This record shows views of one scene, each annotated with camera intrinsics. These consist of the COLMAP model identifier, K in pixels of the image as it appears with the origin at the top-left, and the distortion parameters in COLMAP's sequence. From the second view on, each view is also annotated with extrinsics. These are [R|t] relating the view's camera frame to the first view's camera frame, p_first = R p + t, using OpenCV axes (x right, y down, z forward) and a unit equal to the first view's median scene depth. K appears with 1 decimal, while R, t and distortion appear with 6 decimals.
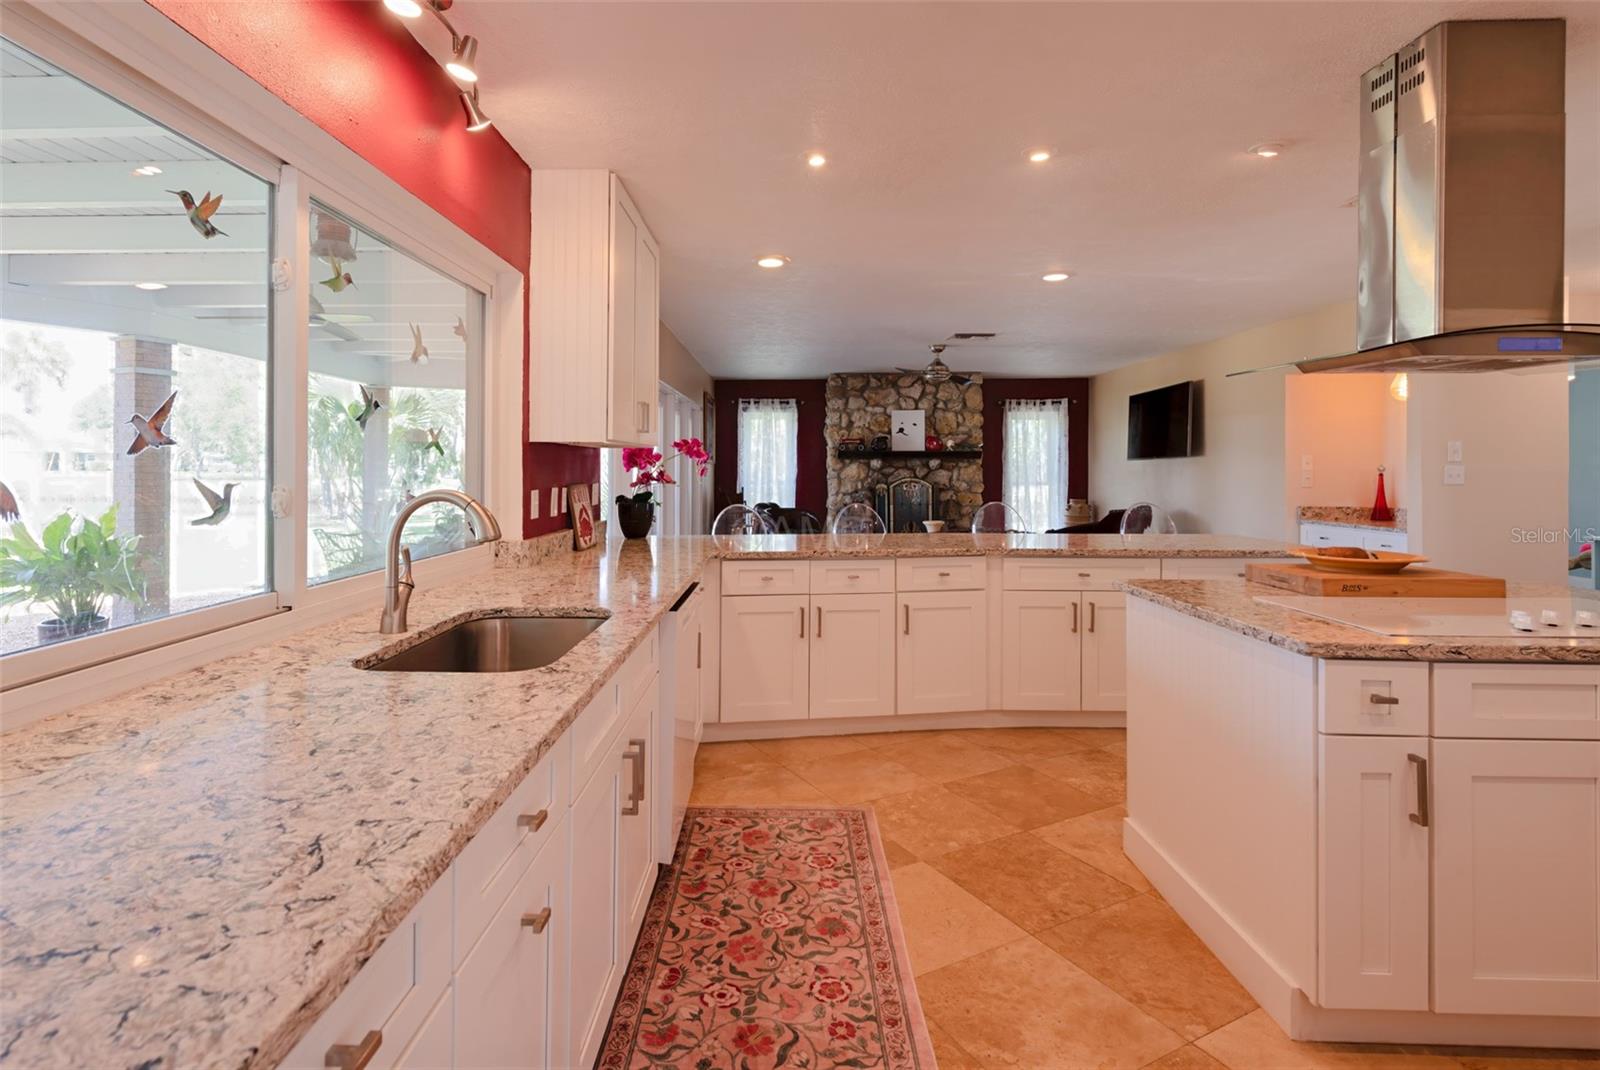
lens RADIAL K [[784.7, 0, 765.0], [0, 784.7, 470.2], [0, 0, 1]] dist [0.003379, 0.000261]
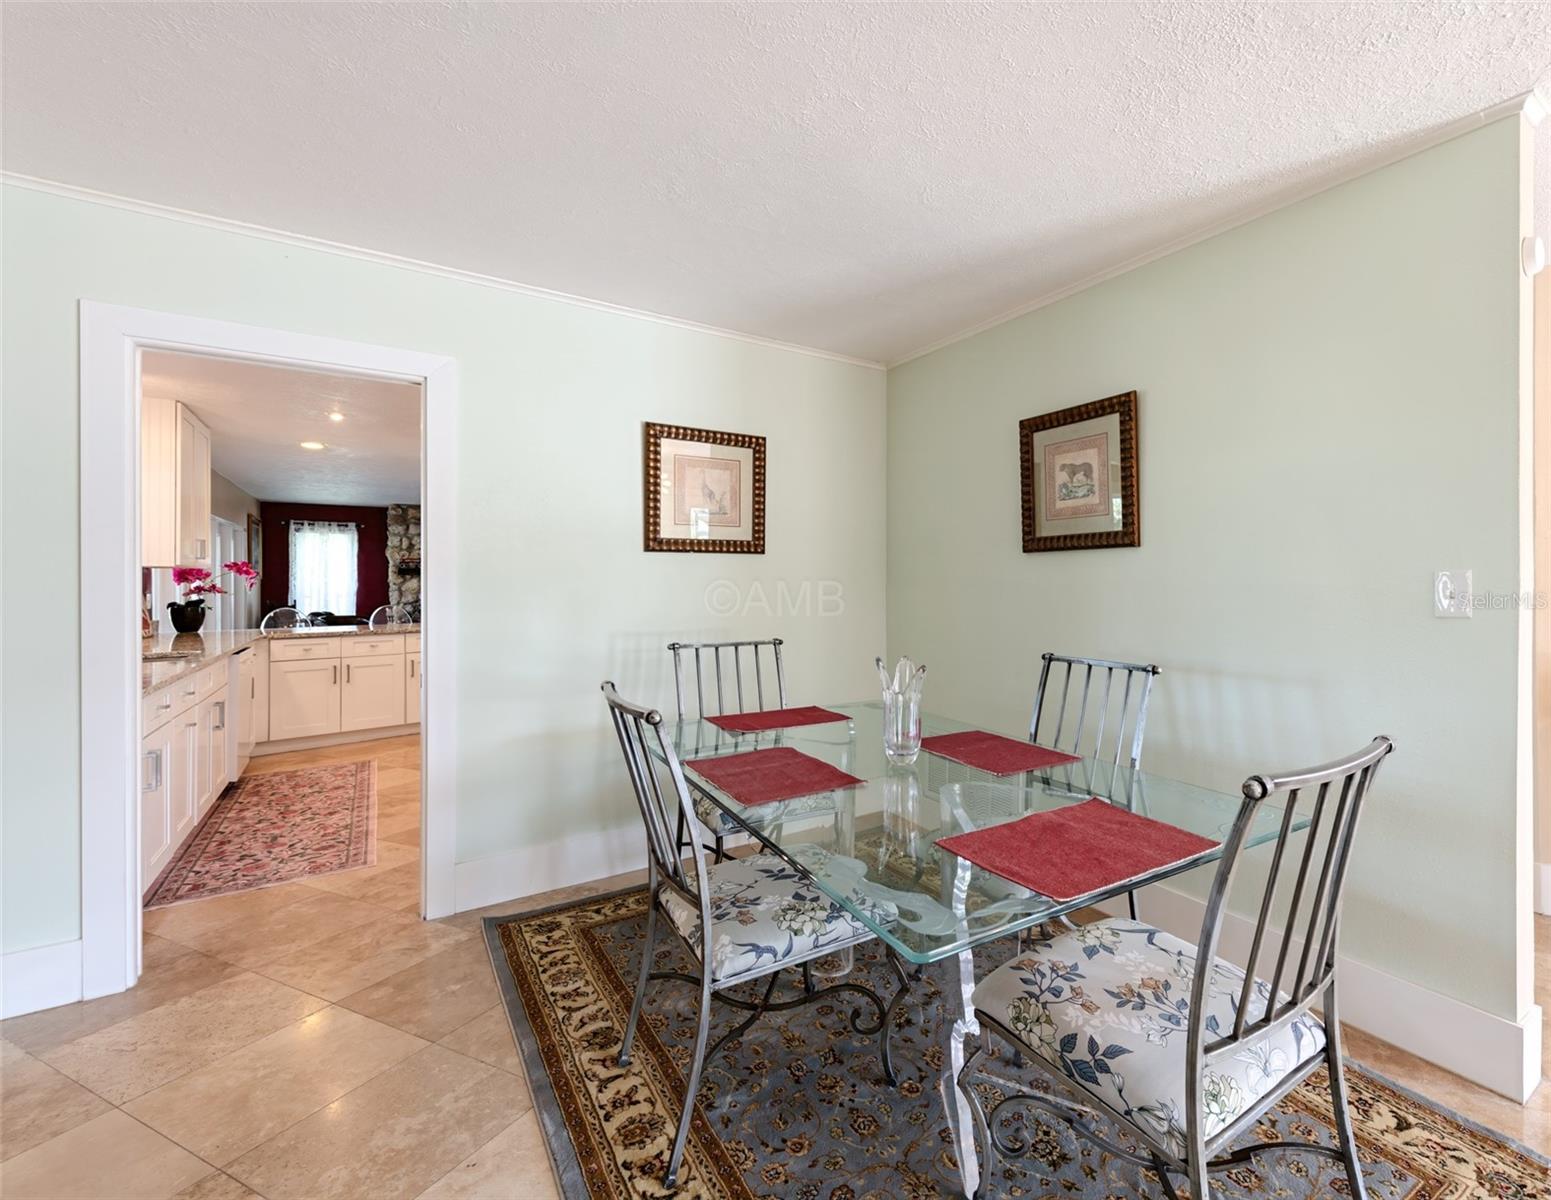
lens RADIAL K [[584.7, 0, 782.3], [0, 584.7, 583.9], [0, 0, 1]] dist [0.010241, -0.000175]
pose [[0.789782, -0.005886, 0.613360, 0.004373], [0.005463, 0.999982, 0.002561, 0.000437], [-0.613364, 0.001328, 0.789799, -0.078165]]
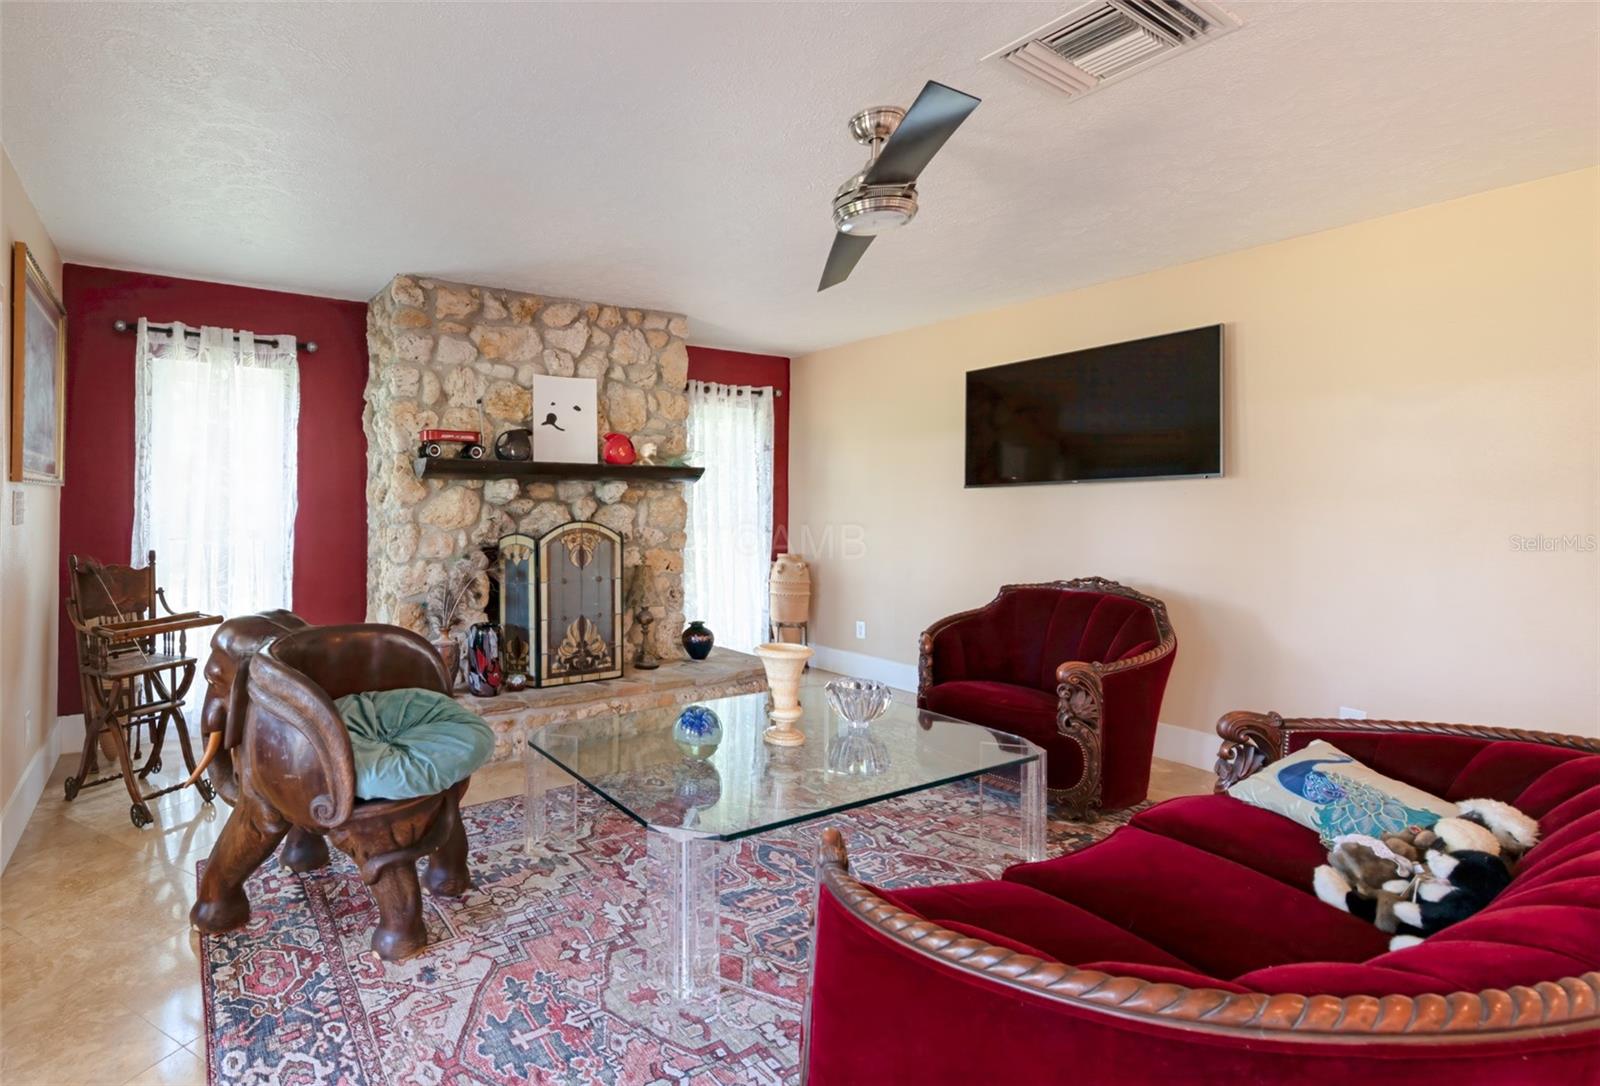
lens RADIAL K [[1048.7, 0, 787.1], [0, 1048.7, 502.3], [0, 0, 1]] dist [-0.004203, -0.001571]
pose [[0.866418, 0.001141, 0.499318, -0.014562], [-0.000097, 0.999998, -0.002117, -0.000404], [-0.499319, 0.001786, 0.866416, 0.405146]]
